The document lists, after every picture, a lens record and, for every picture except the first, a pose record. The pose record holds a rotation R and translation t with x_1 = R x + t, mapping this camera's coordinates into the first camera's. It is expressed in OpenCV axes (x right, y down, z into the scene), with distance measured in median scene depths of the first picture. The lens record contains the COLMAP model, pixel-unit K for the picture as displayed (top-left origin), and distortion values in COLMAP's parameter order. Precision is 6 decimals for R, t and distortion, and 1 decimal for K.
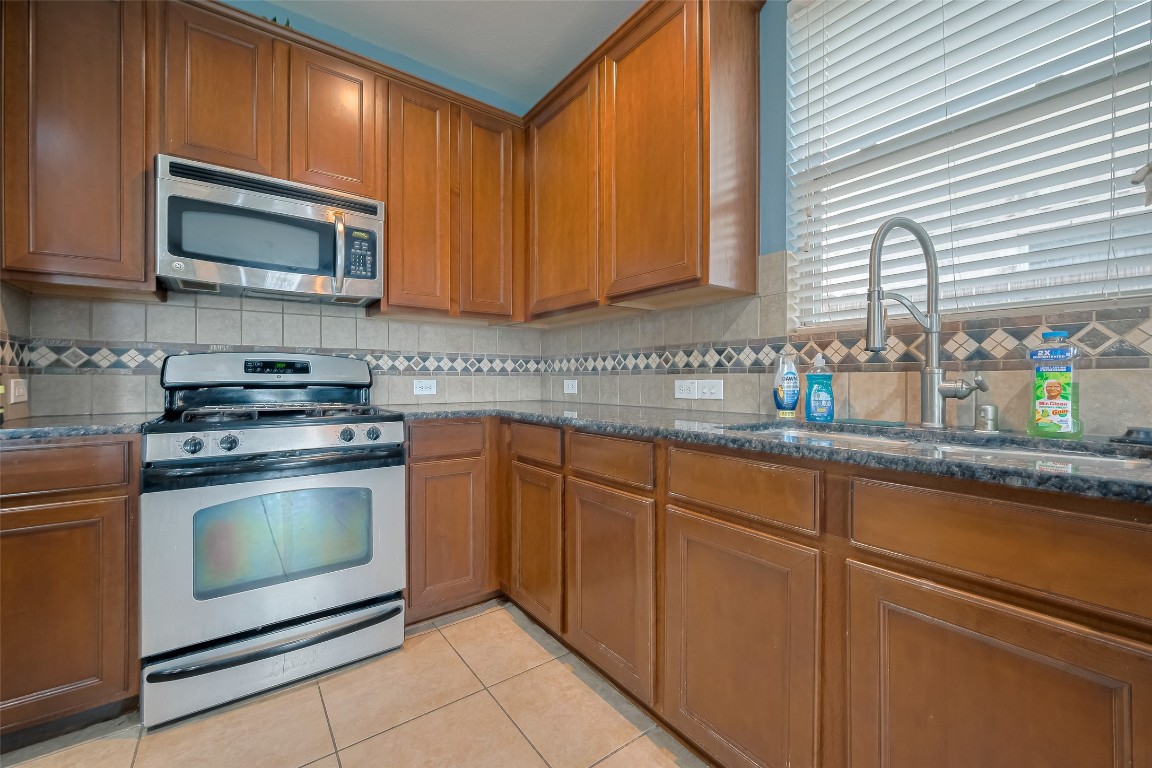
lens RADIAL K [[456.8, 0, 559.0], [0, 456.8, 377.5], [0, 0, 1]] dist [-0.001734, 0.000128]
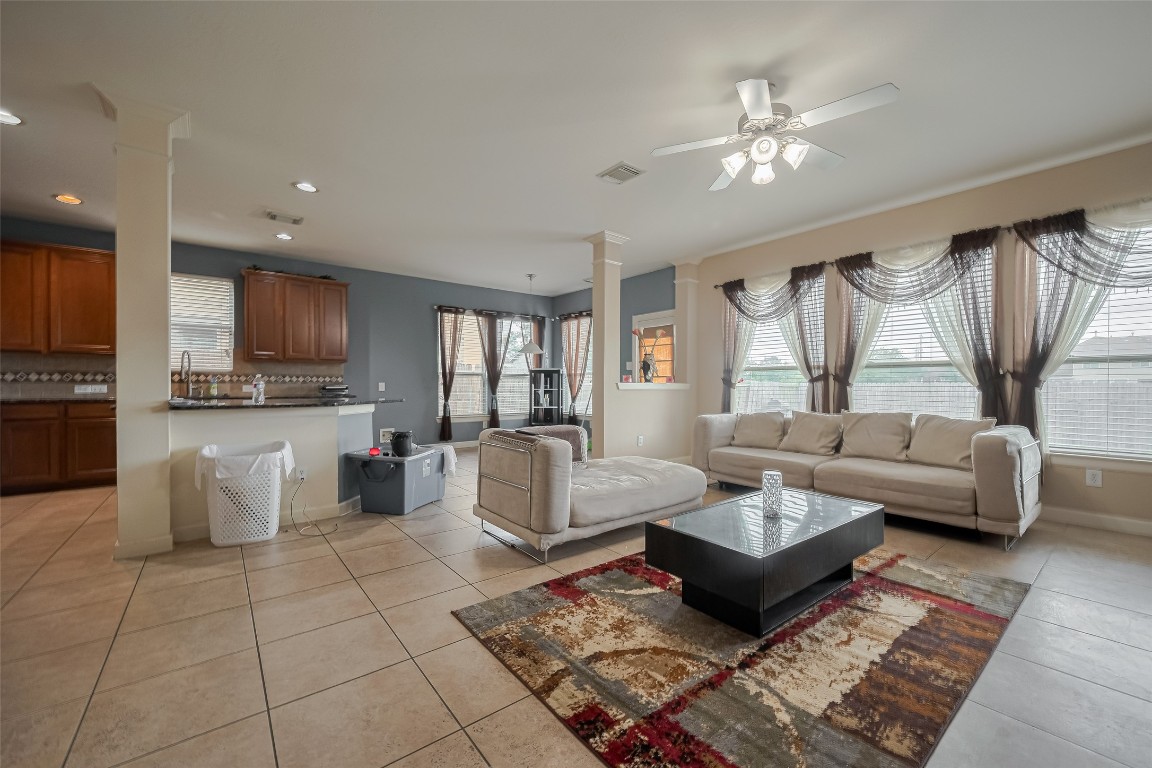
lens RADIAL K [[456.8, 0, 578.2], [0, 456.8, 391.3], [0, 0, 1]] dist [-0.001734, 0.000128]
pose [[-0.055207, -0.011611, 0.998407, -2.589354], [-0.005693, 0.999920, 0.011314, -0.006789], [-0.998459, -0.005060, -0.055269, -1.725524]]
